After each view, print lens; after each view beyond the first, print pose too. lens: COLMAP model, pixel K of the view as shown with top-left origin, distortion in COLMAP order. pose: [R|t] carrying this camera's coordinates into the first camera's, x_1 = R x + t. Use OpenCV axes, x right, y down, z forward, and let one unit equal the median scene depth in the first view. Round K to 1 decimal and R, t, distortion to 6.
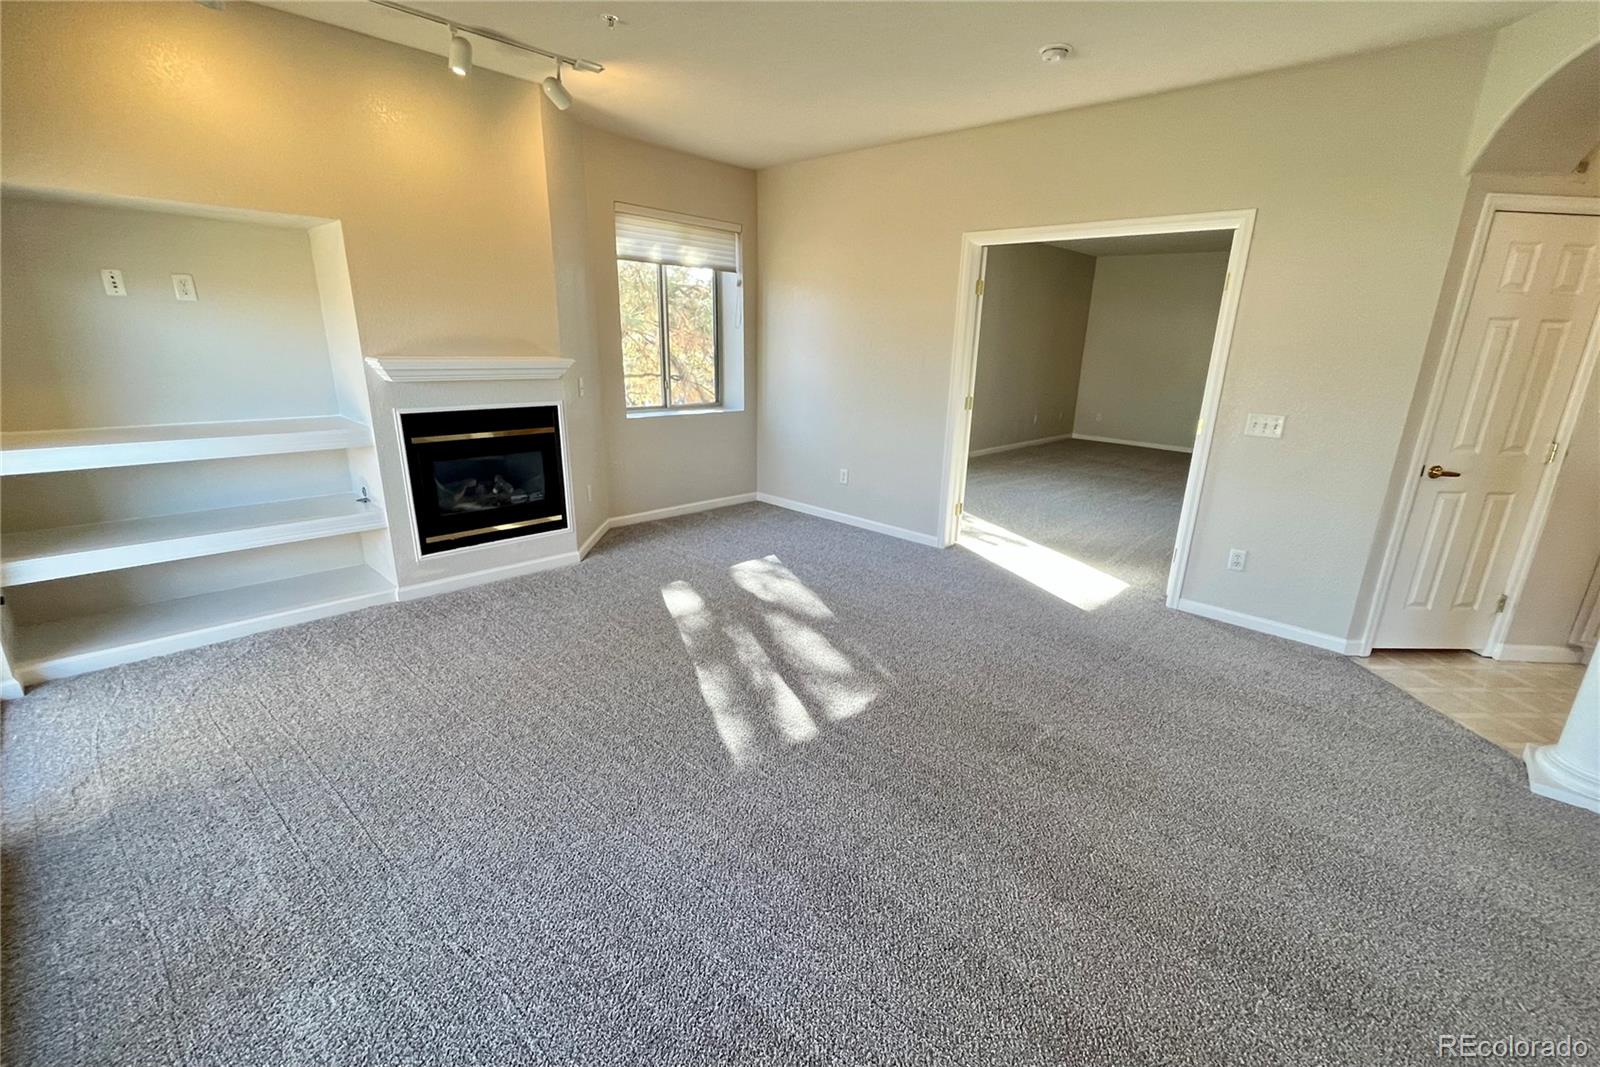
lens RADIAL K [[694.2, 0, 802.6], [0, 694.2, 546.5], [0, 0, 1]] dist [-0.002137, -0.000437]
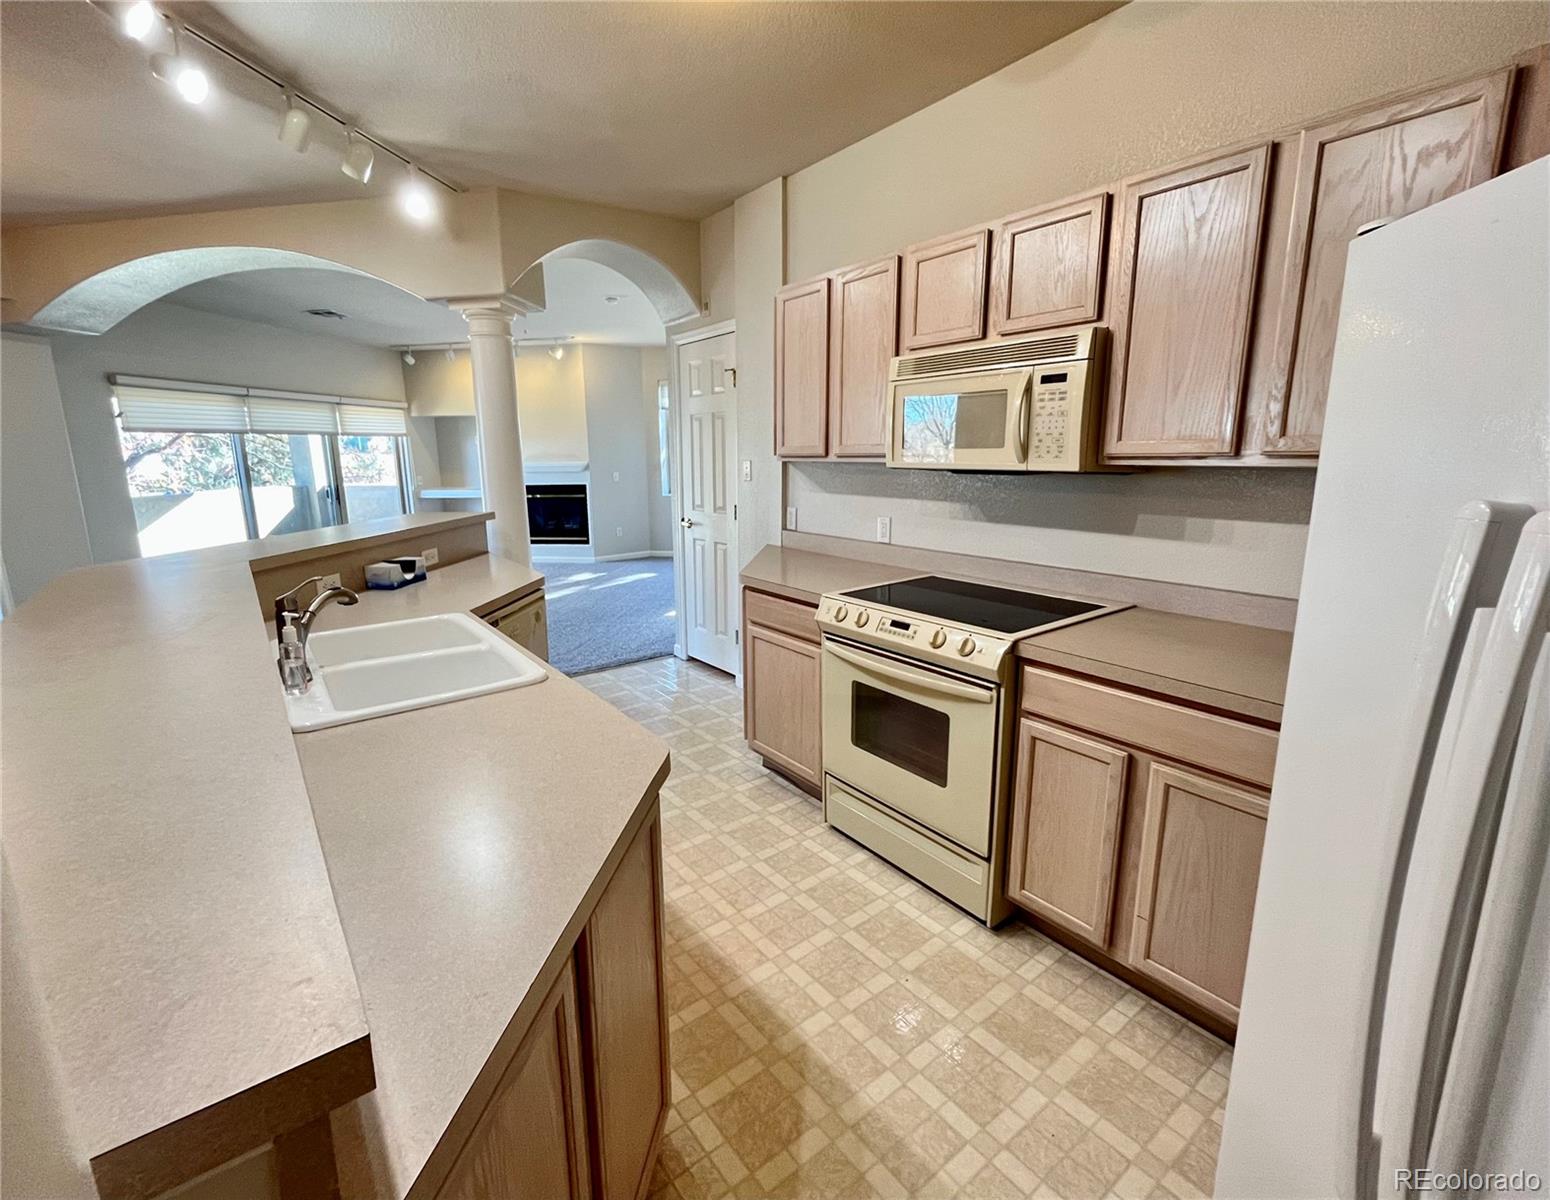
lens RADIAL K [[694.5, 0, 742.9], [0, 694.5, 585.0], [0, 0, 1]] dist [-0.000853, -0.000114]
pose [[0.552014, 0.120901, -0.825024, 1.857392], [-0.211512, 0.977374, 0.001706, -0.011272], [0.806563, 0.173561, 0.565096, 0.279014]]
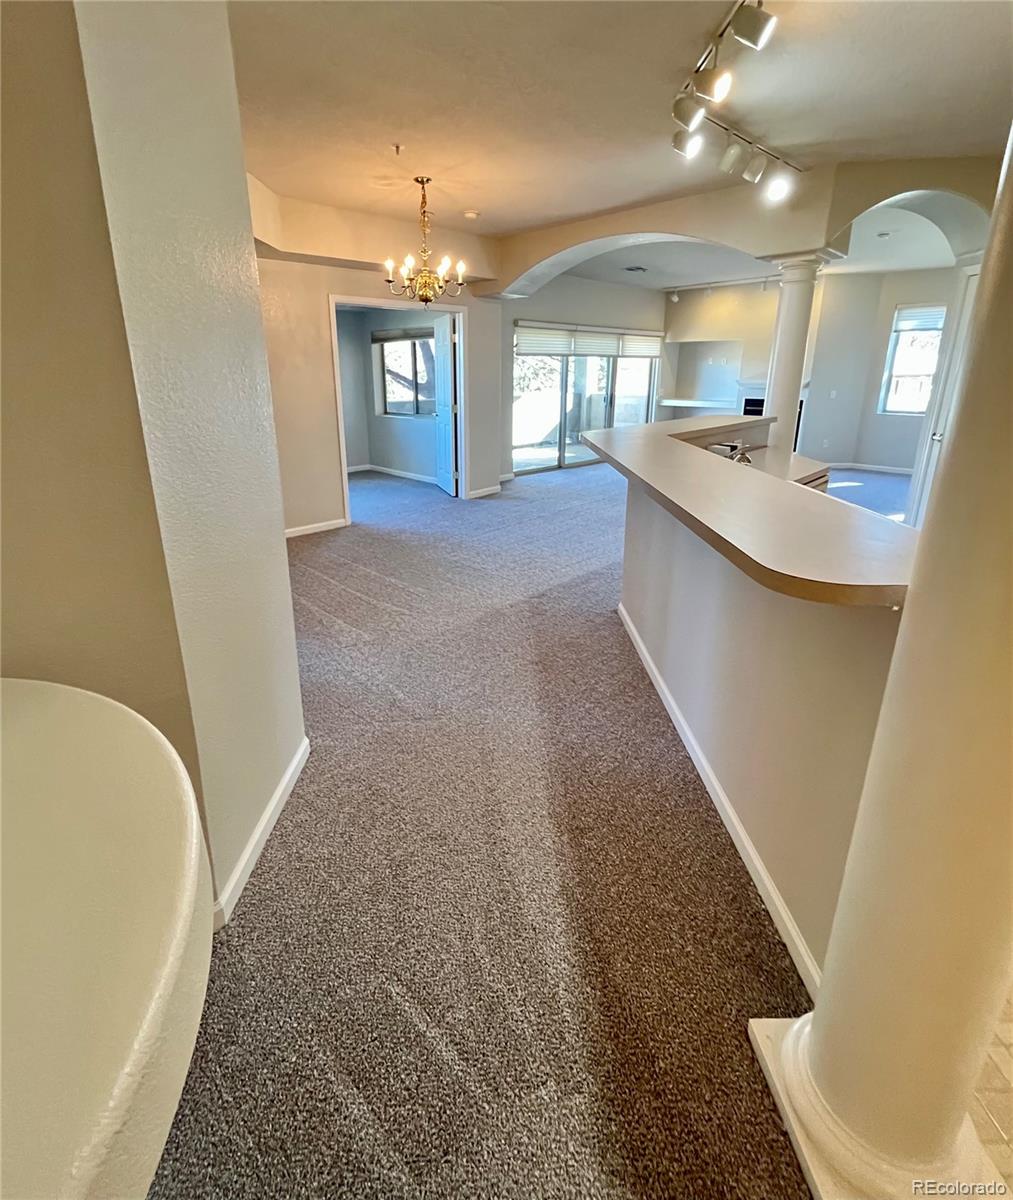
lens RADIAL K [[578.3, 0, 481.4], [0, 578.3, 544.0], [0, 0, 1]] dist [-0.000491, -0.000239]
pose [[-0.064619, 0.255046, -0.964767, 2.016840], [-0.290134, 0.920222, 0.262703, 0.062370], [0.954802, 0.296888, 0.014534, 0.043655]]
